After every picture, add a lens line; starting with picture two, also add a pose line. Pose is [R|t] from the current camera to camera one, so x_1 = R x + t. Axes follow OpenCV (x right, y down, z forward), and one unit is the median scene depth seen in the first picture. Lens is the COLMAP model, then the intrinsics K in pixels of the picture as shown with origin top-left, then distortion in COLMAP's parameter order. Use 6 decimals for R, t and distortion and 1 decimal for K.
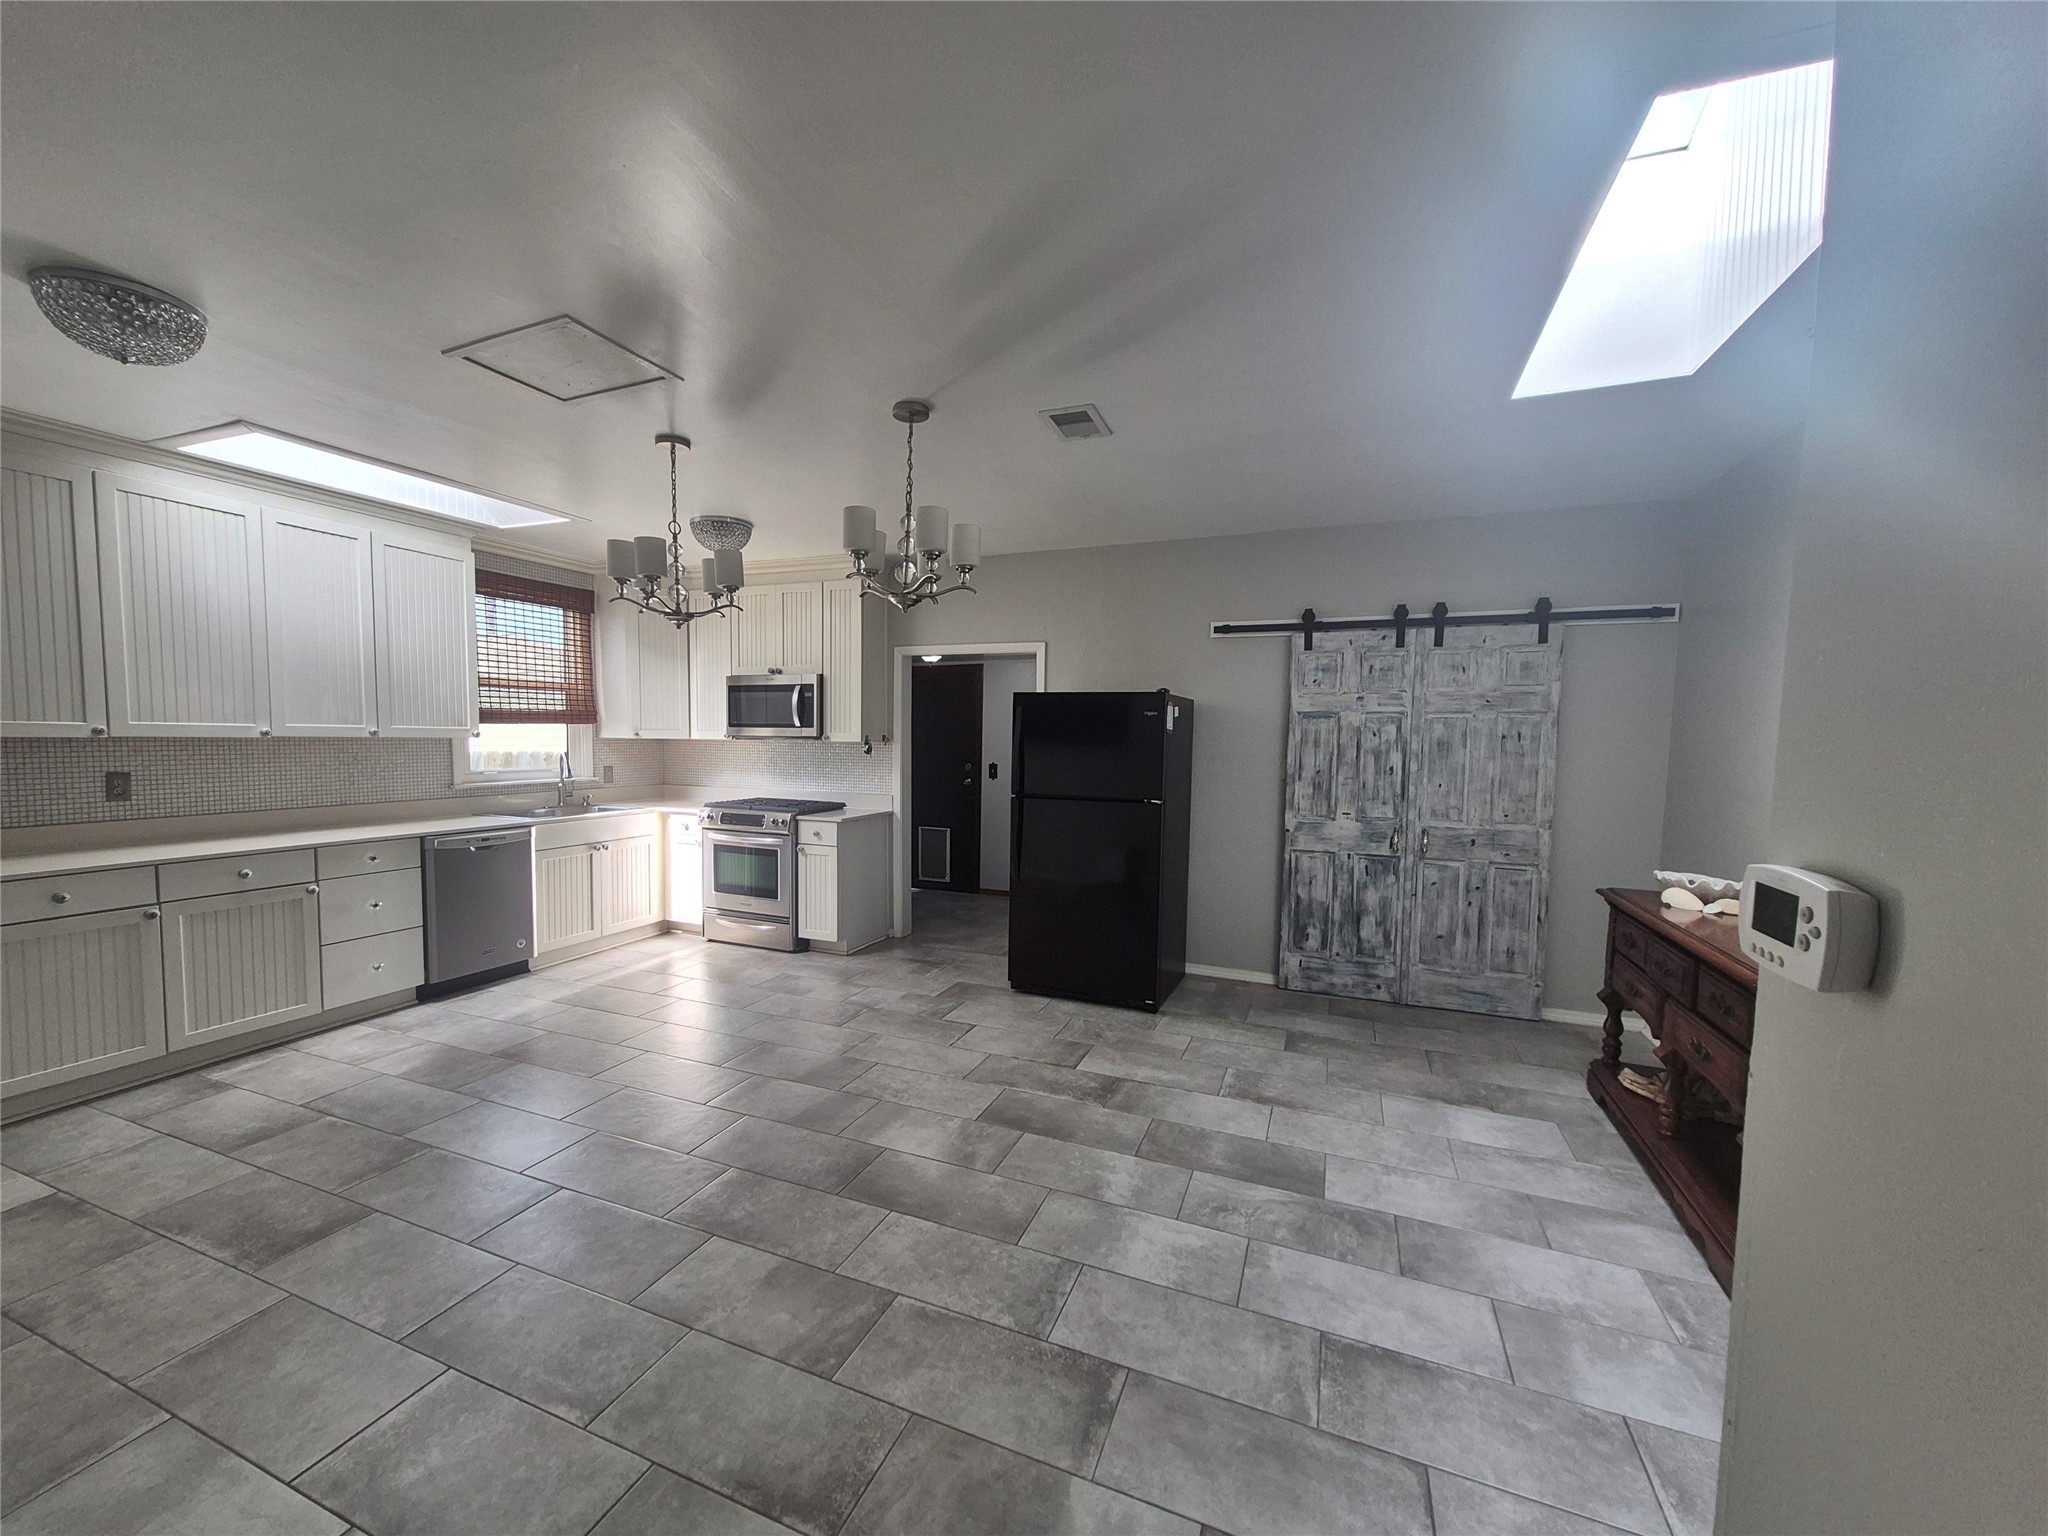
lens RADIAL K [[810.9, 0, 1009.8], [0, 810.9, 792.5], [0, 0, 1]] dist [0.008243, 0.000192]
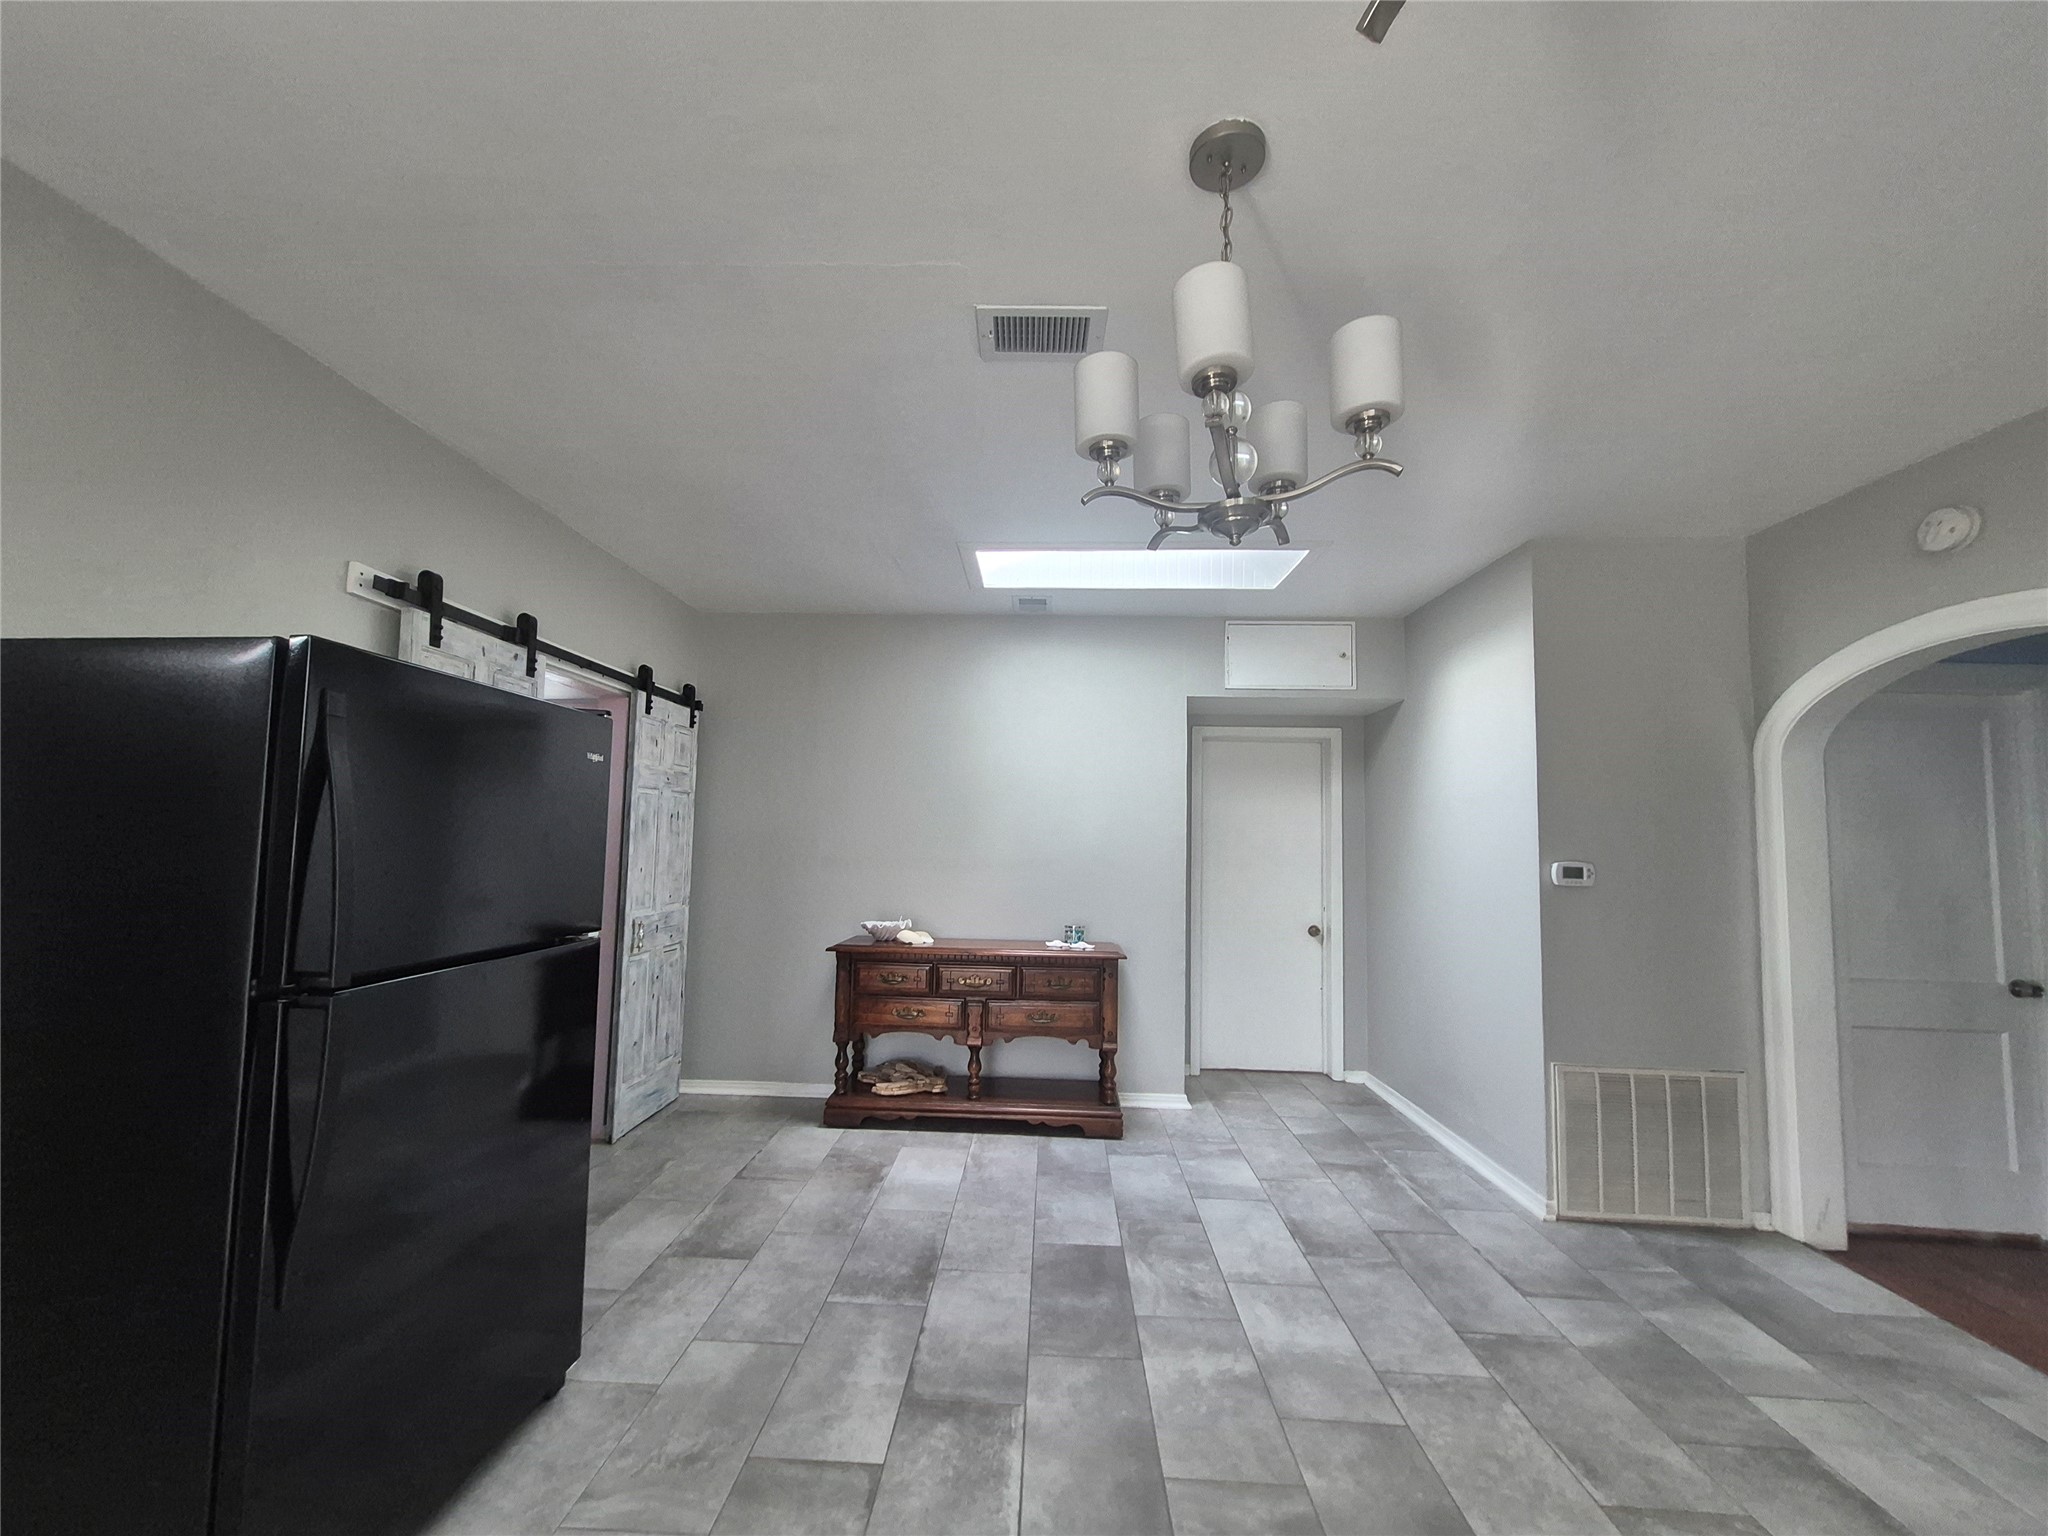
lens RADIAL K [[810.9, 0, 1009.8], [0, 810.9, 792.5], [0, 0, 1]] dist [0.008243, 0.000192]
pose [[-0.336677, 0.033465, 0.941025, -0.599348], [0.044586, 0.998814, -0.019568, -0.089356], [-0.940564, 0.035369, -0.337770, 1.475499]]
